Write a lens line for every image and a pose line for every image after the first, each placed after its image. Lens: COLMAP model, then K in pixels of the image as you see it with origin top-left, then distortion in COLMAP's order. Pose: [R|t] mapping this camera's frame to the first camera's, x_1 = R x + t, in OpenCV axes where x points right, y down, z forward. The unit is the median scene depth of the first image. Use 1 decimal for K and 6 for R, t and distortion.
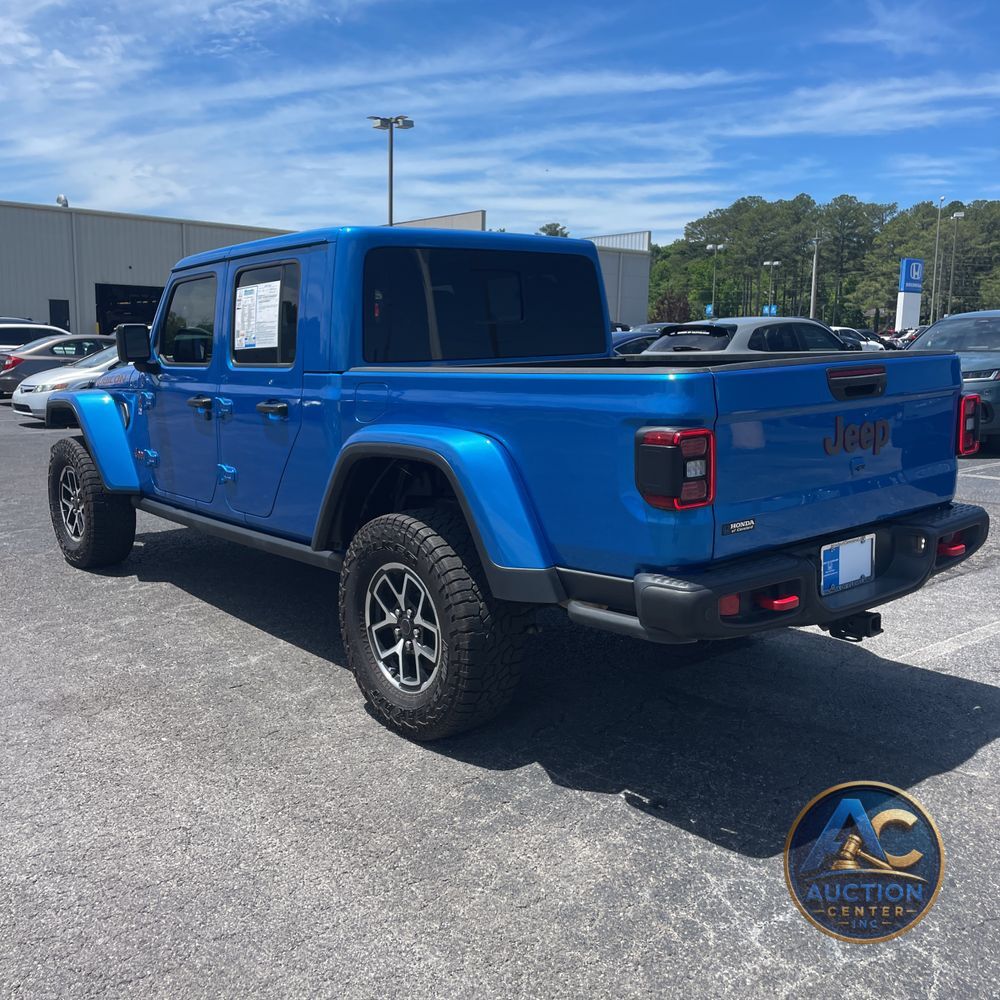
lens RADIAL K [[1051.0, 0, 500.0], [0, 1051.0, 500.0], [0, 0, 1]] dist [0.101705, -0.129817]
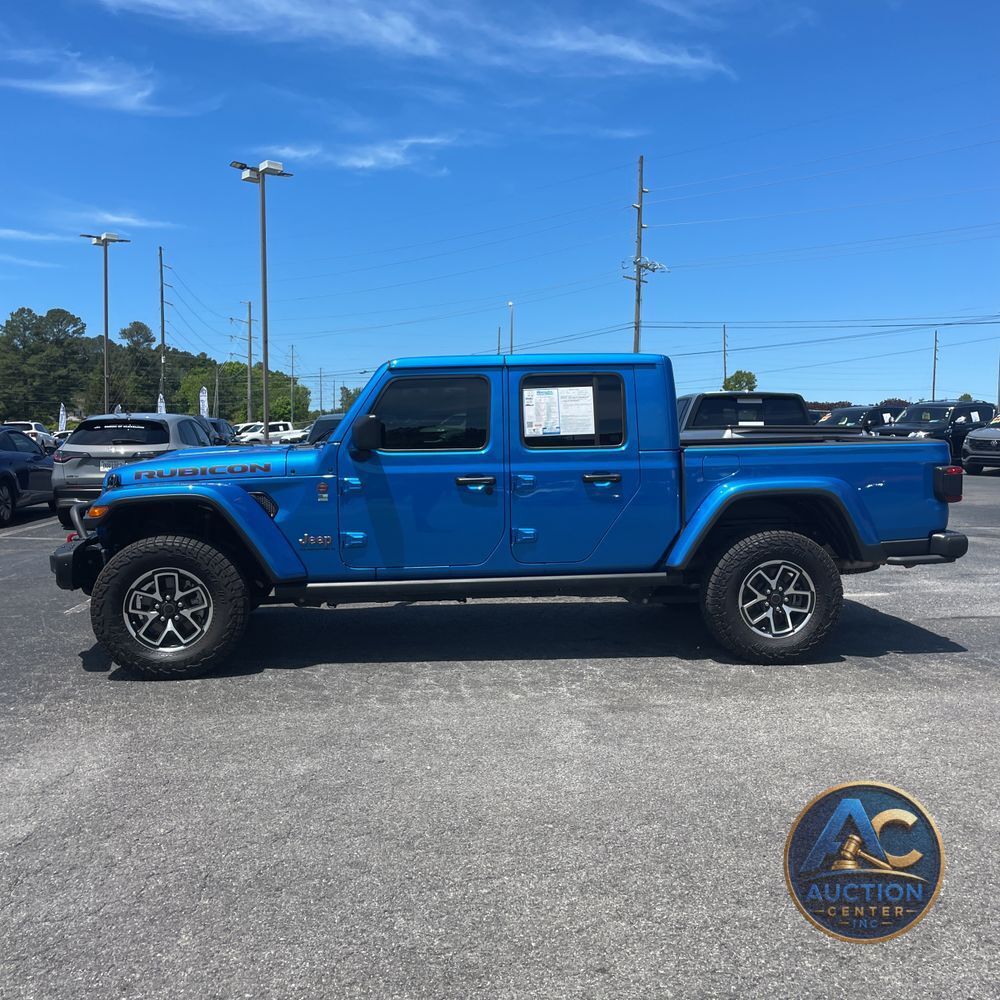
lens RADIAL K [[1034.0, 0, 463.2], [0, 1034.0, 514.5], [0, 0, 1]] dist [0.056321, -0.080603]
pose [[0.550111, -0.061963, 0.832790, -1.380814], [0.127909, 0.991728, -0.010703, -0.045970], [-0.825238, 0.112410, 0.553486, 0.389927]]
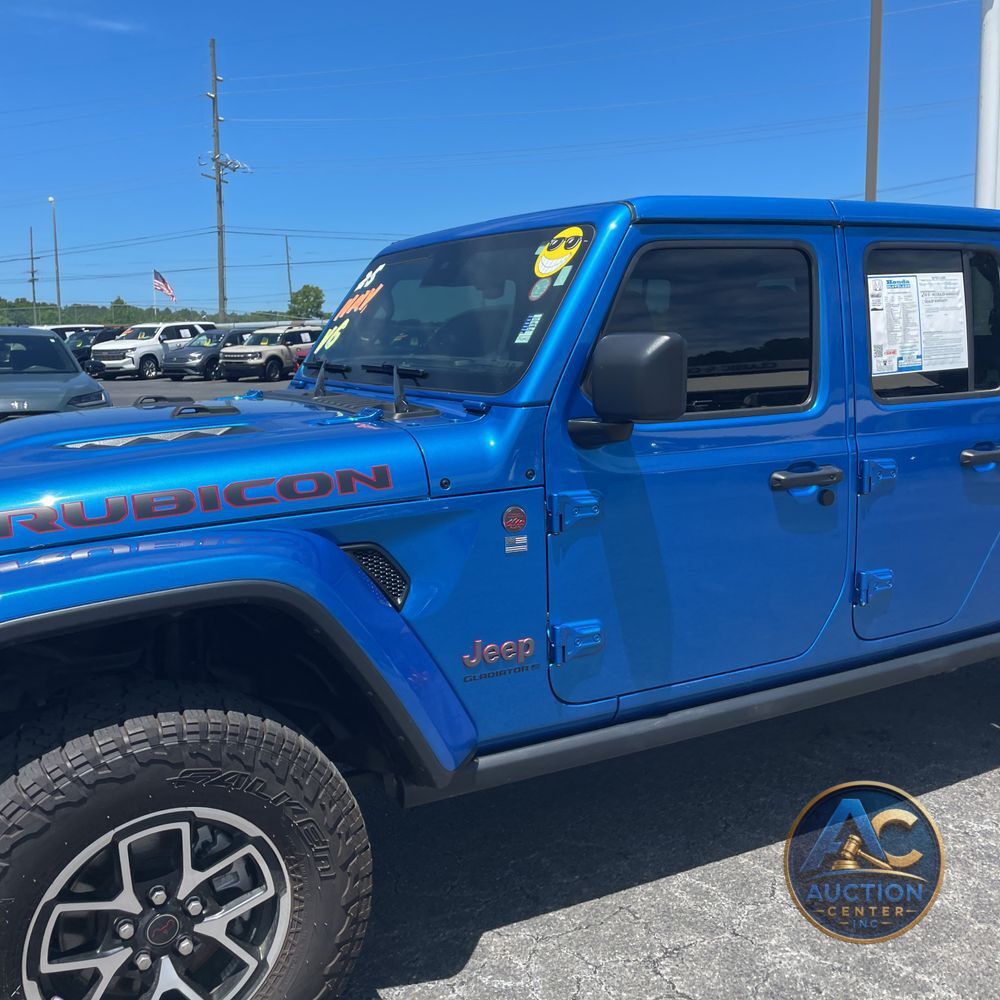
lens RADIAL K [[1034.0, 0, 463.2], [0, 1034.0, 514.5], [0, 0, 1]] dist [0.056321, -0.080603]
pose [[0.156873, -0.156274, 0.975177, -0.906131], [0.160855, 0.978260, 0.130892, -0.185945], [-0.974431, 0.136329, 0.178600, 1.165524]]
